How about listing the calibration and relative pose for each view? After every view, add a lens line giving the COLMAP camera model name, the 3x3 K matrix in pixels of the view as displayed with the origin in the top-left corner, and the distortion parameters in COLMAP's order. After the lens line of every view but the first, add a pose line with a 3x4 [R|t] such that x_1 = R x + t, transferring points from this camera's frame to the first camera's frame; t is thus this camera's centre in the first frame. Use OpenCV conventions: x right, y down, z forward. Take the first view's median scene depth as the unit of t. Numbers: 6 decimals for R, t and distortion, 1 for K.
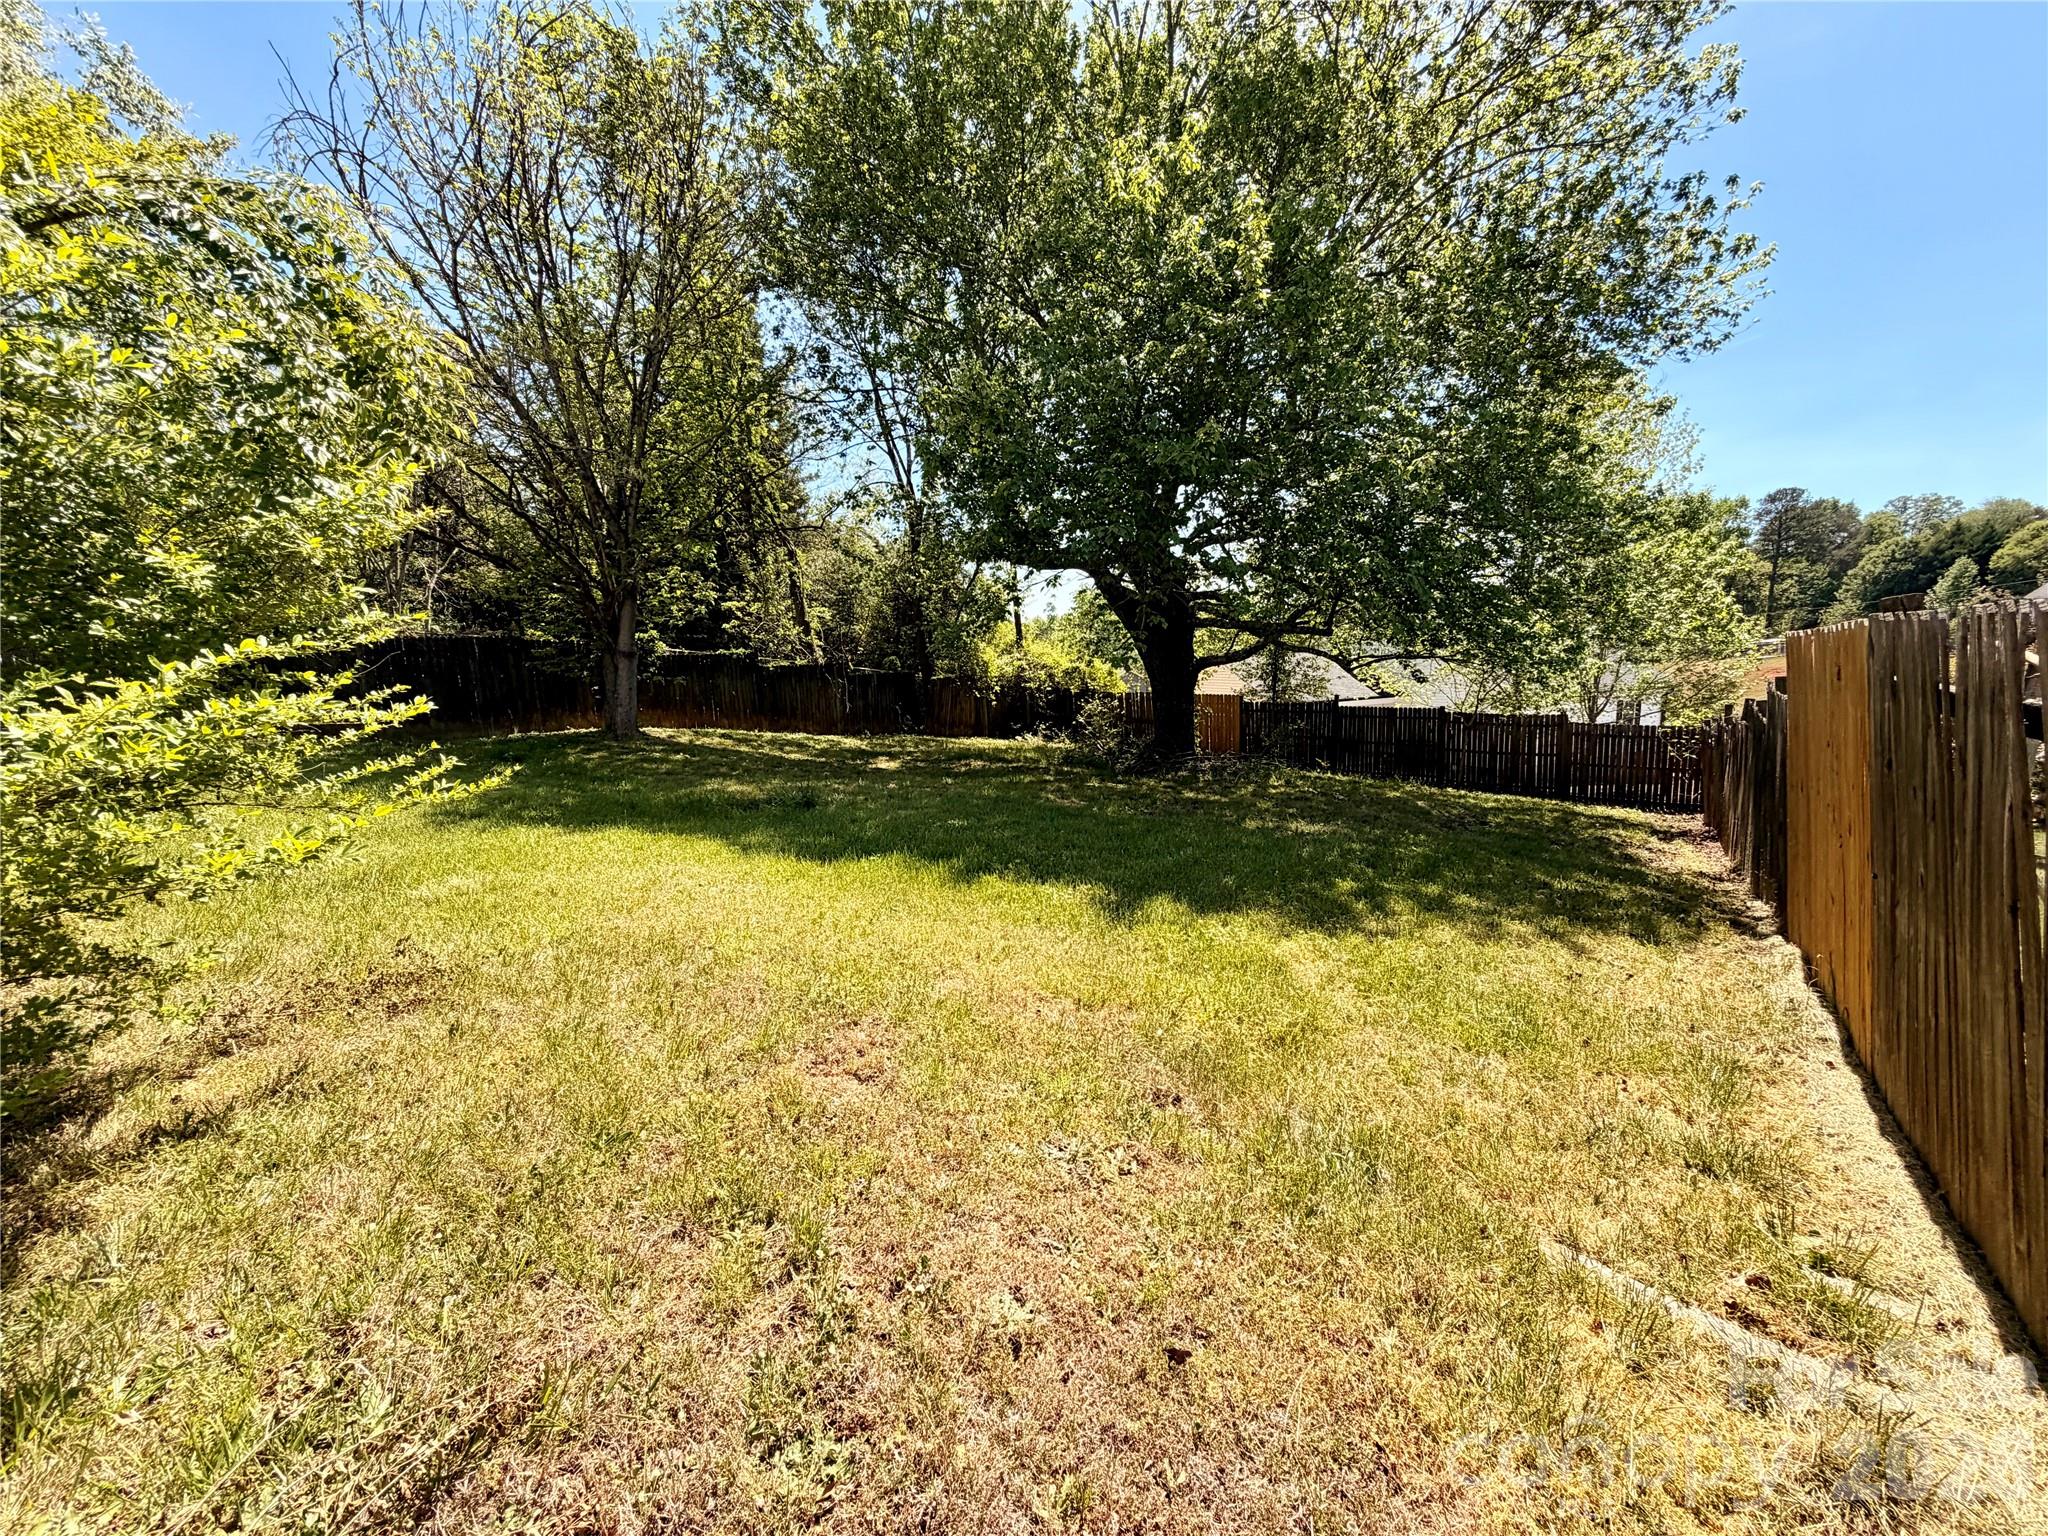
lens RADIAL K [[817.4, 0, 1021.4], [0, 817.4, 766.6], [0, 0, 1]] dist [-0.002138, 0.000362]
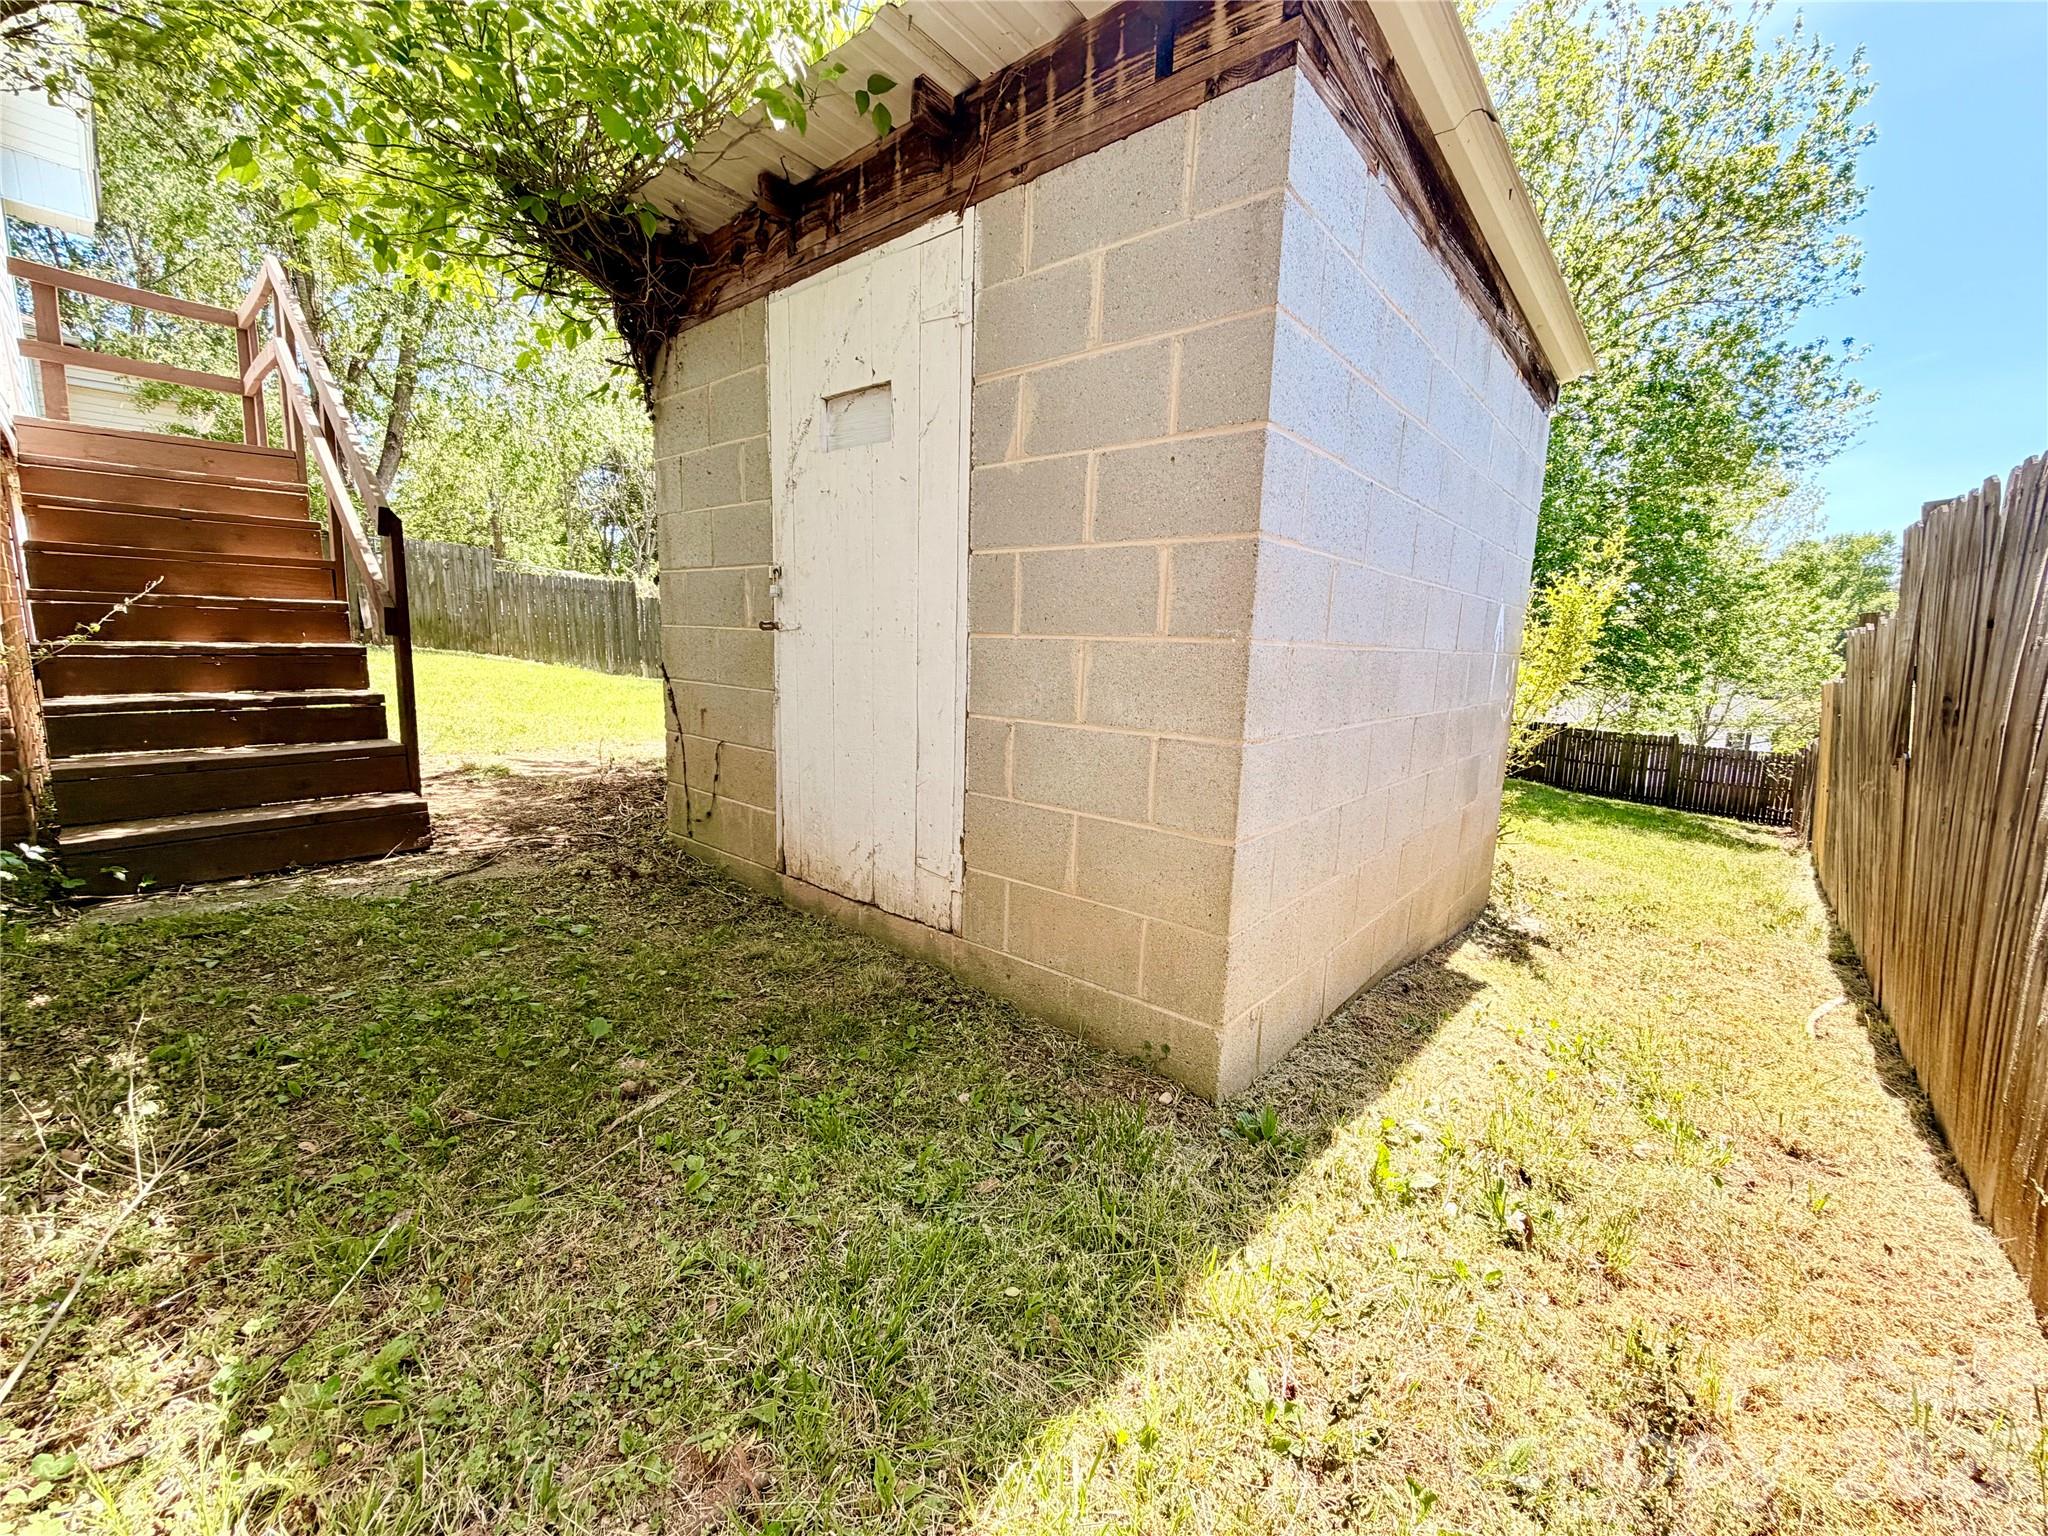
lens RADIAL K [[817.4, 0, 1021.4], [0, 817.4, 766.6], [0, 0, 1]] dist [-0.002138, 0.000362]
pose [[0.993602, 0.079324, -0.080386, -0.249507], [-0.078682, 0.996838, 0.011129, 0.057742], [0.081015, -0.004733, 0.996702, -0.354771]]
